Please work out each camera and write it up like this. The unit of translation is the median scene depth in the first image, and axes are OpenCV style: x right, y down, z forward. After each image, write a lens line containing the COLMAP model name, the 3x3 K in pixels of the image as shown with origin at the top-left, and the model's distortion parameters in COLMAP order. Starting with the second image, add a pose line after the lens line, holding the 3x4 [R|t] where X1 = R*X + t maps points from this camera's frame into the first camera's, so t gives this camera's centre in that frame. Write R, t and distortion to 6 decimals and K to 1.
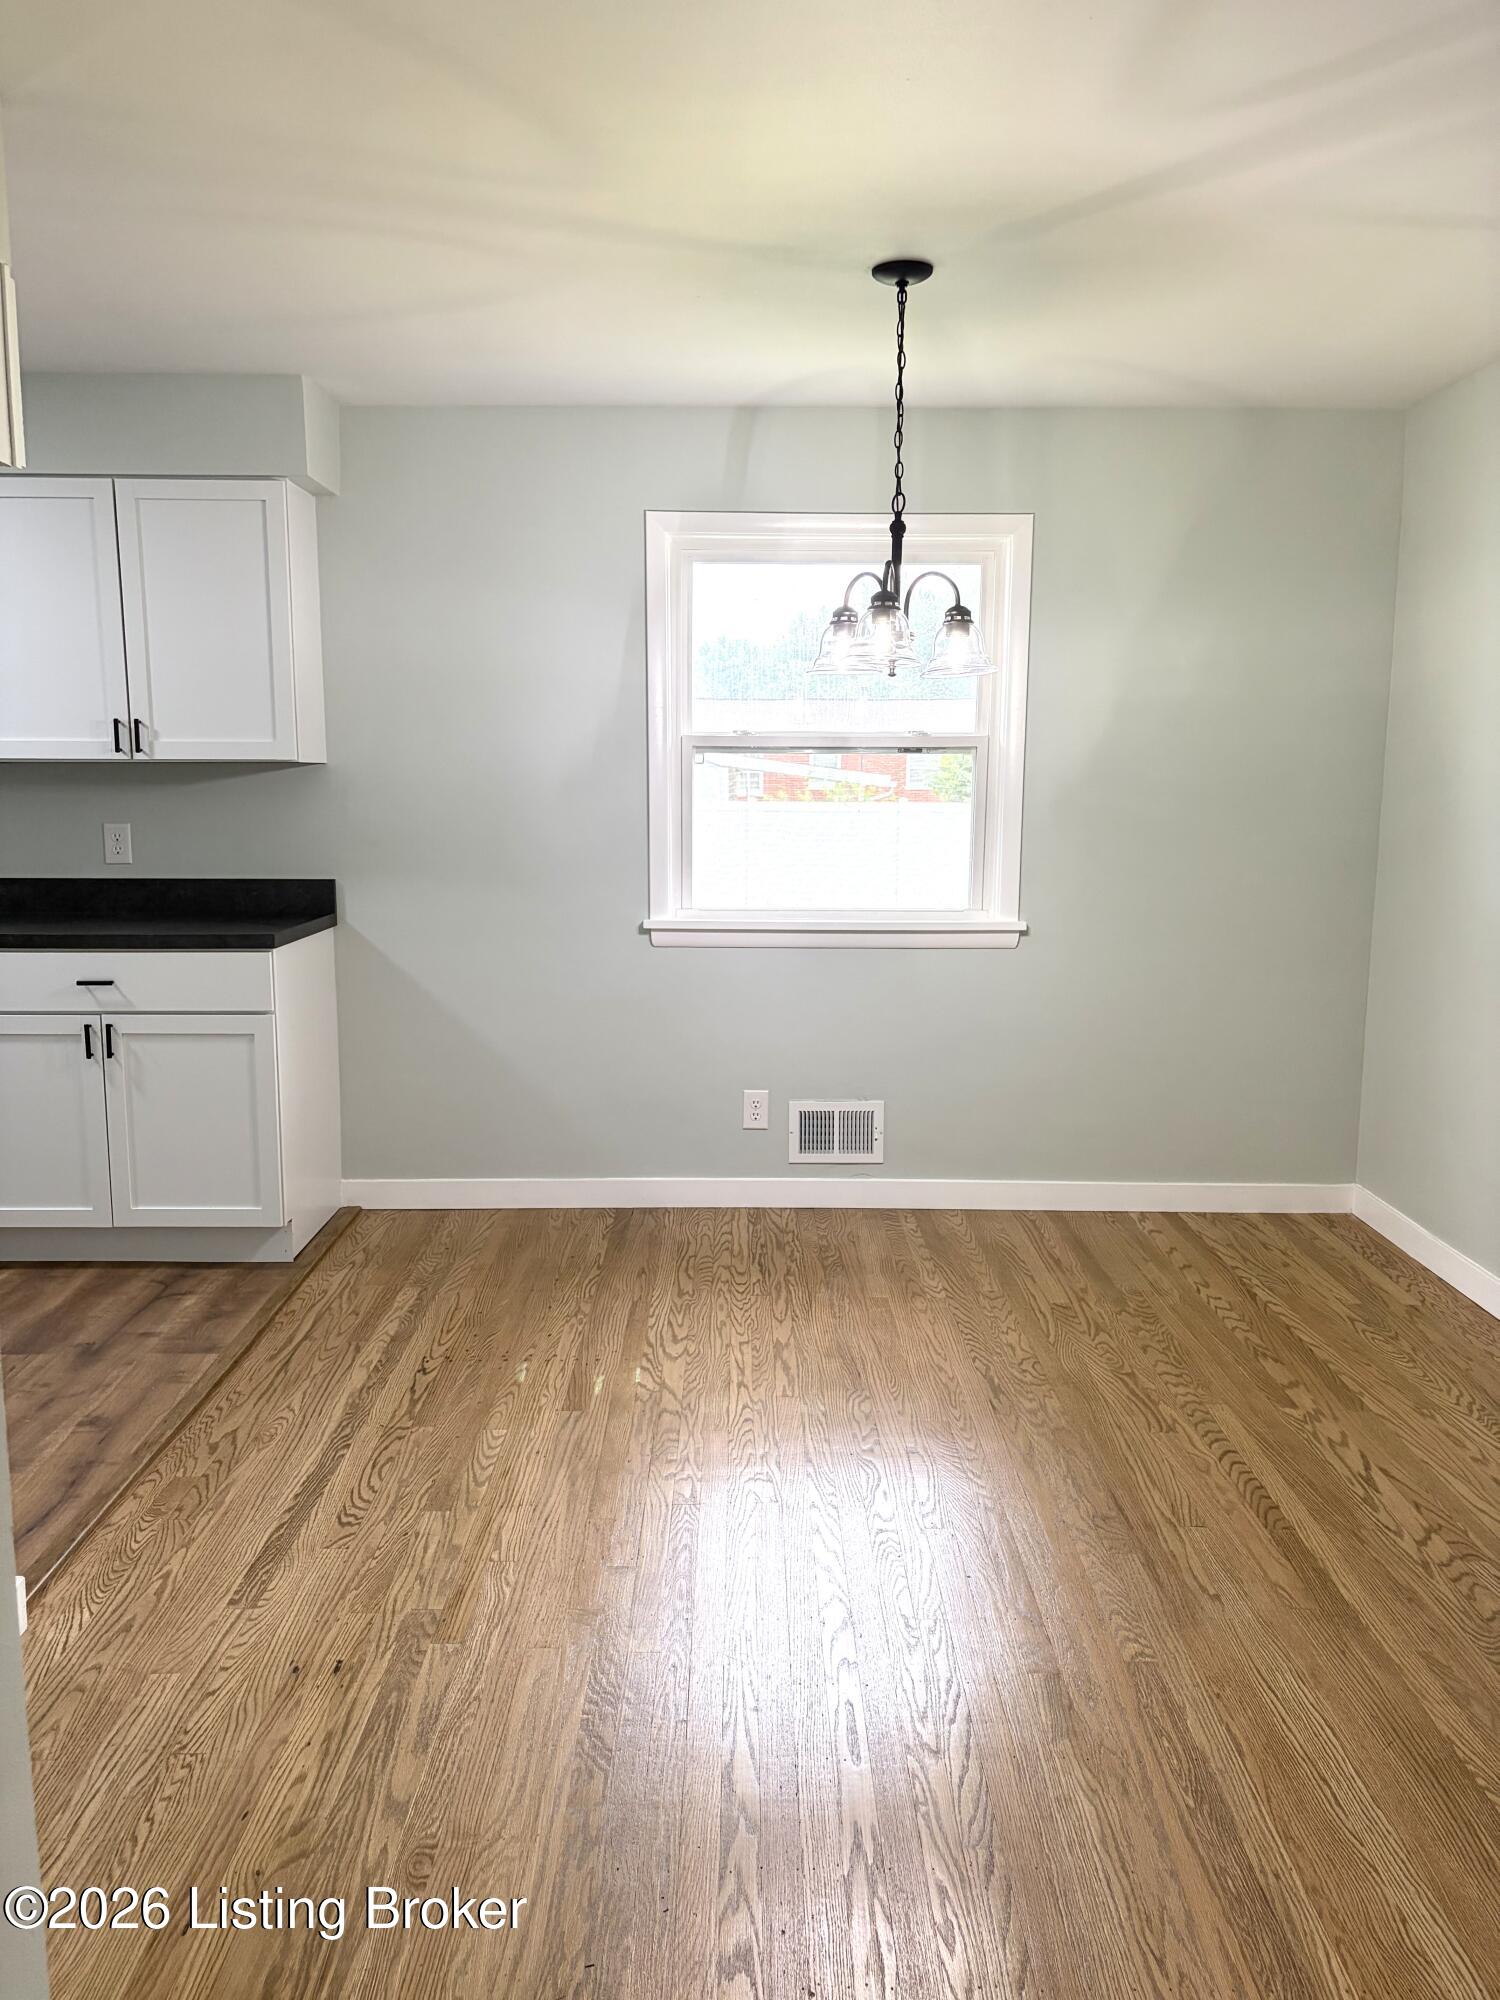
lens RADIAL K [[1517.2, 0, 747.4], [0, 1517.2, 1010.0], [0, 0, 1]] dist [0.054348, -0.058854]
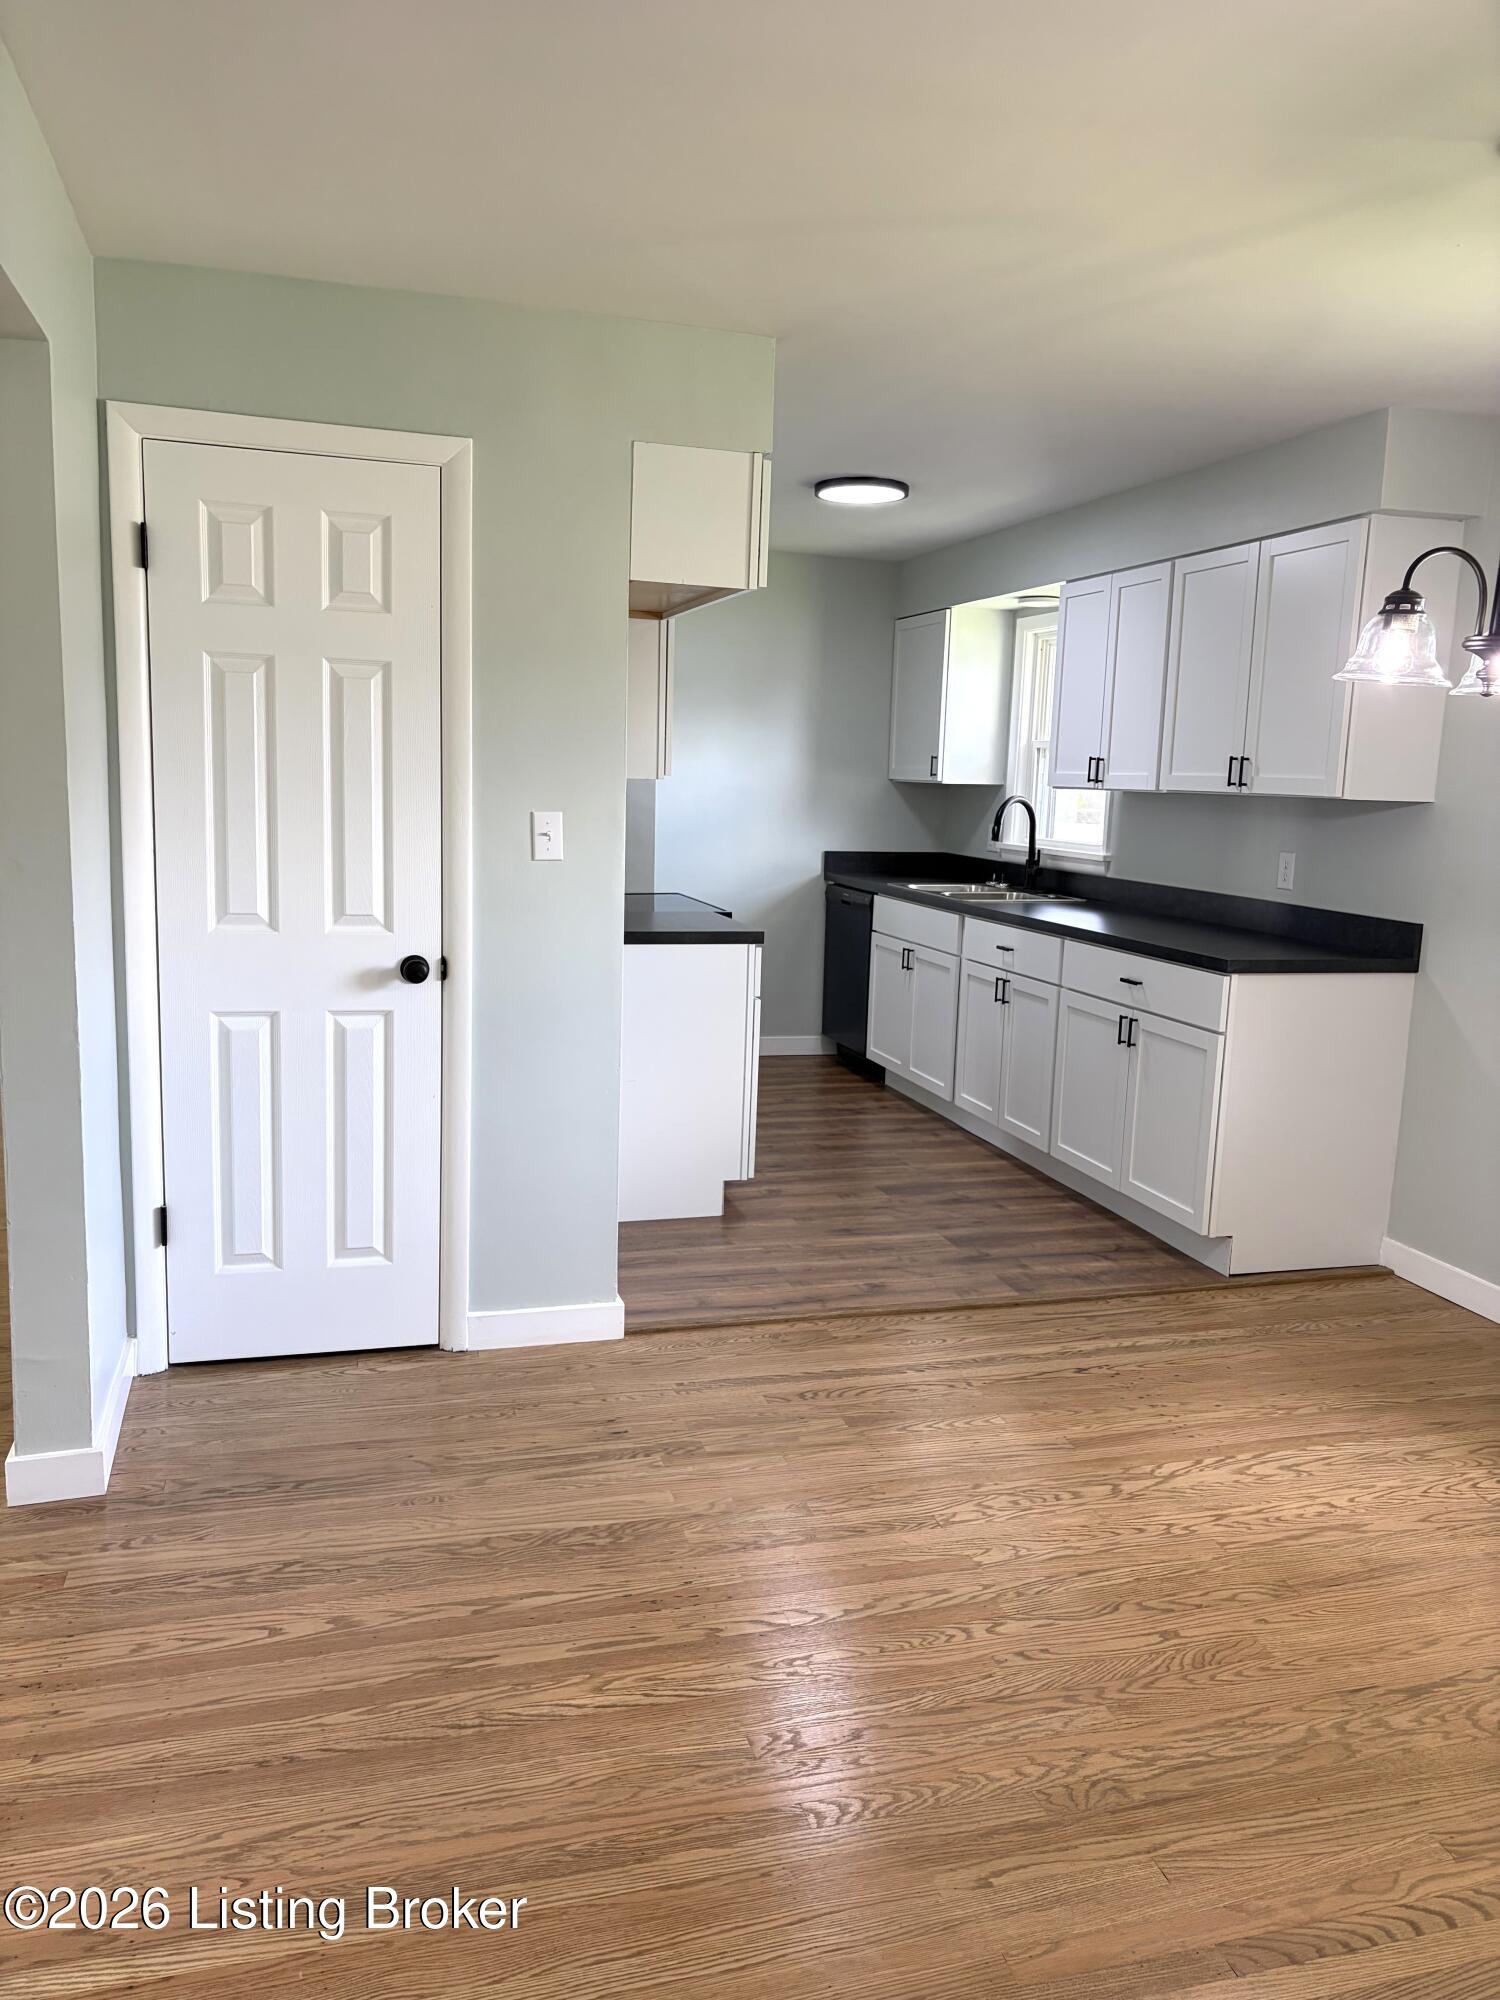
lens RADIAL K [[1517.2, 0, 747.4], [0, 1517.2, 1010.0], [0, 0, 1]] dist [0.054348, -0.058854]
pose [[0.278296, 0.160227, -0.947037, 0.637670], [-0.185704, 0.976360, 0.110617, -0.075144], [0.942372, 0.145084, 0.301472, 0.401089]]
